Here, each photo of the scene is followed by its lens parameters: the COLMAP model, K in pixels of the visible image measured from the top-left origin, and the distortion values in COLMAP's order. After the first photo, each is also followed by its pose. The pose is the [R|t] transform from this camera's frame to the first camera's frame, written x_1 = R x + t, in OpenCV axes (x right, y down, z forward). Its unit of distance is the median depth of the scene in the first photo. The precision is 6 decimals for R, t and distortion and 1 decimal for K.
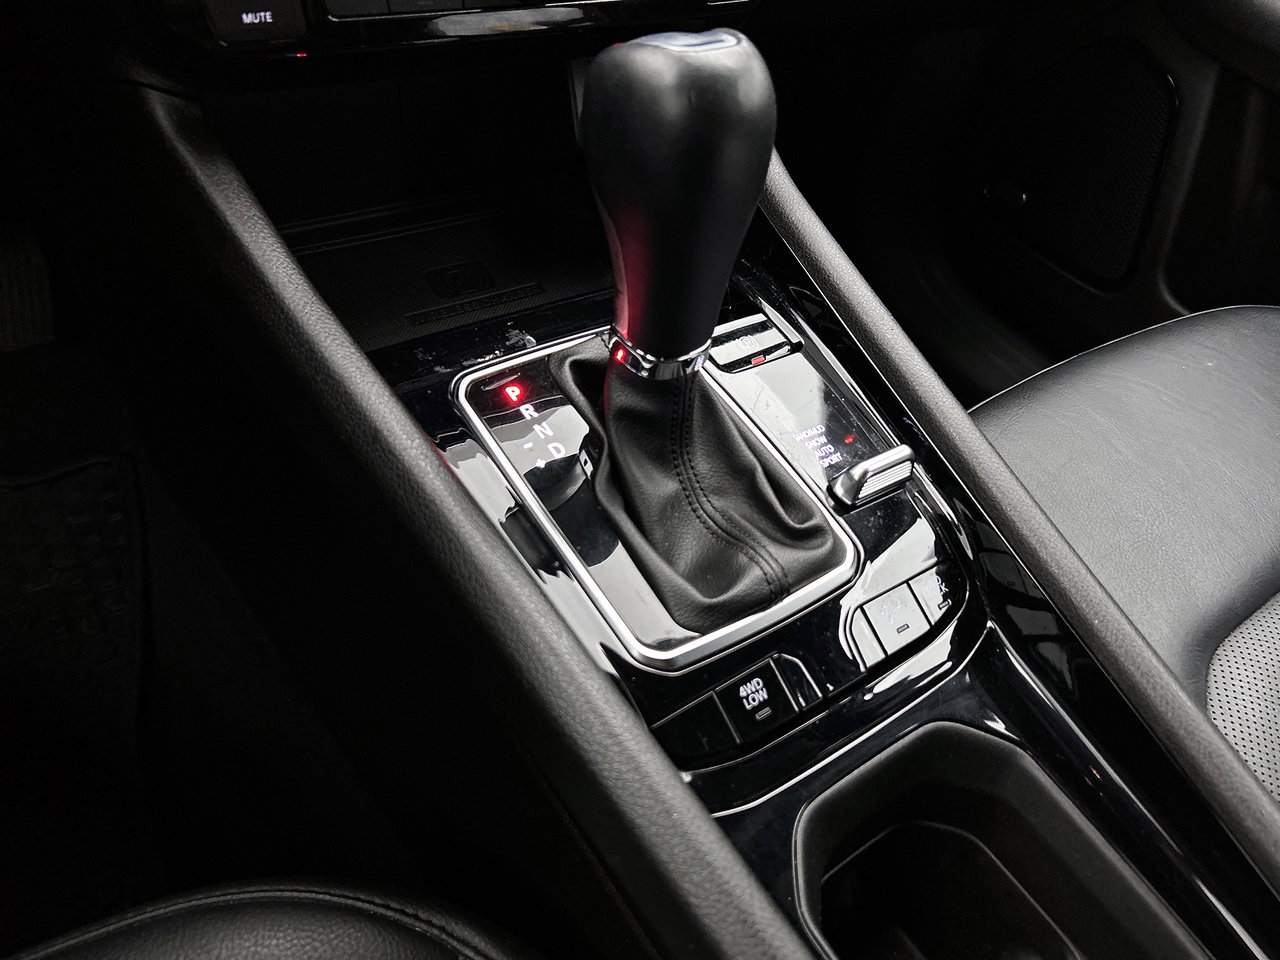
lens RADIAL K [[954.0, 0, 649.3], [0, 954.0, 483.3], [0, 0, 1]] dist [0.027919, -0.002861]
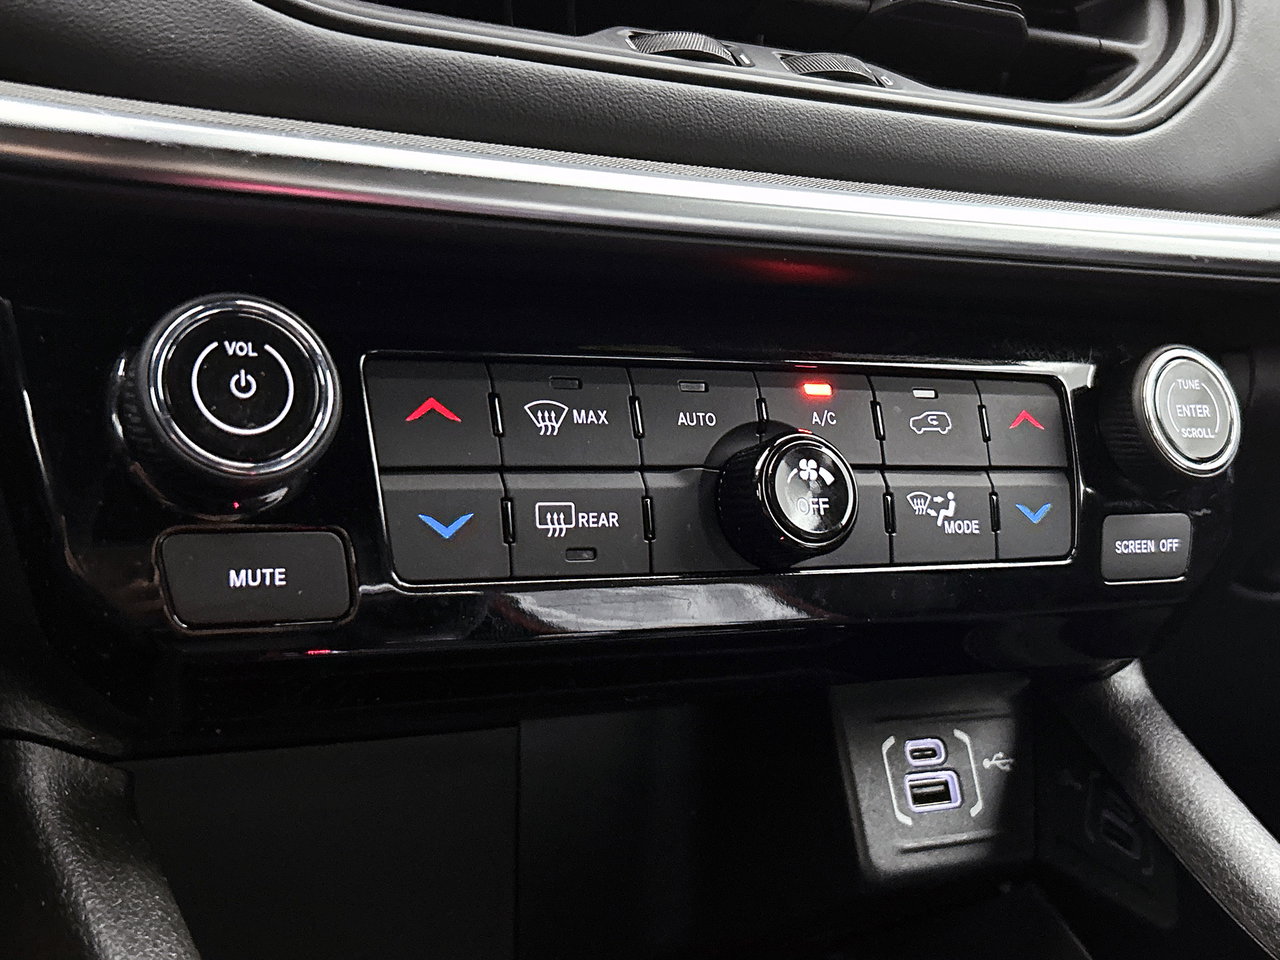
lens RADIAL K [[1584.5, 0, 649.3], [0, 1584.5, 479.4], [0, 0, 1]] dist [0.044552, 0.000000]
pose [[0.986030, -0.095118, -0.136735, -0.064854], [-0.010211, 0.784850, -0.619602, -0.004987], [0.166252, 0.612342, 0.772915, 0.277564]]
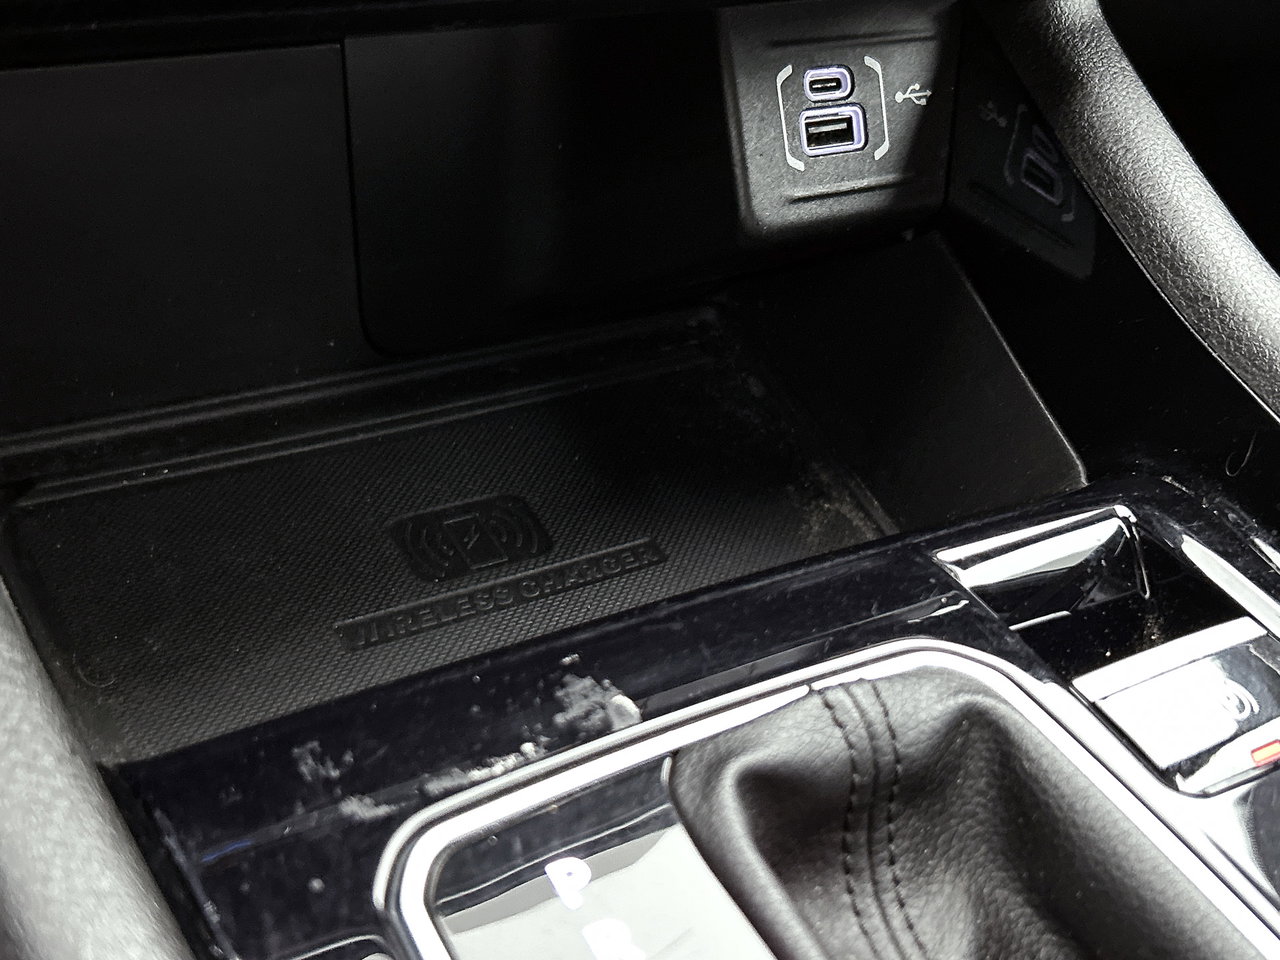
lens RADIAL K [[1584.5, 0, 641.6], [0, 1584.5, 477.1], [0, 0, 1]] dist [0.044552, 0.000000]
pose [[0.991776, -0.022430, -0.126006, -0.041327], [-0.007284, 0.973038, -0.230531, -0.098012], [0.127780, 0.229553, 0.964872, 0.411517]]
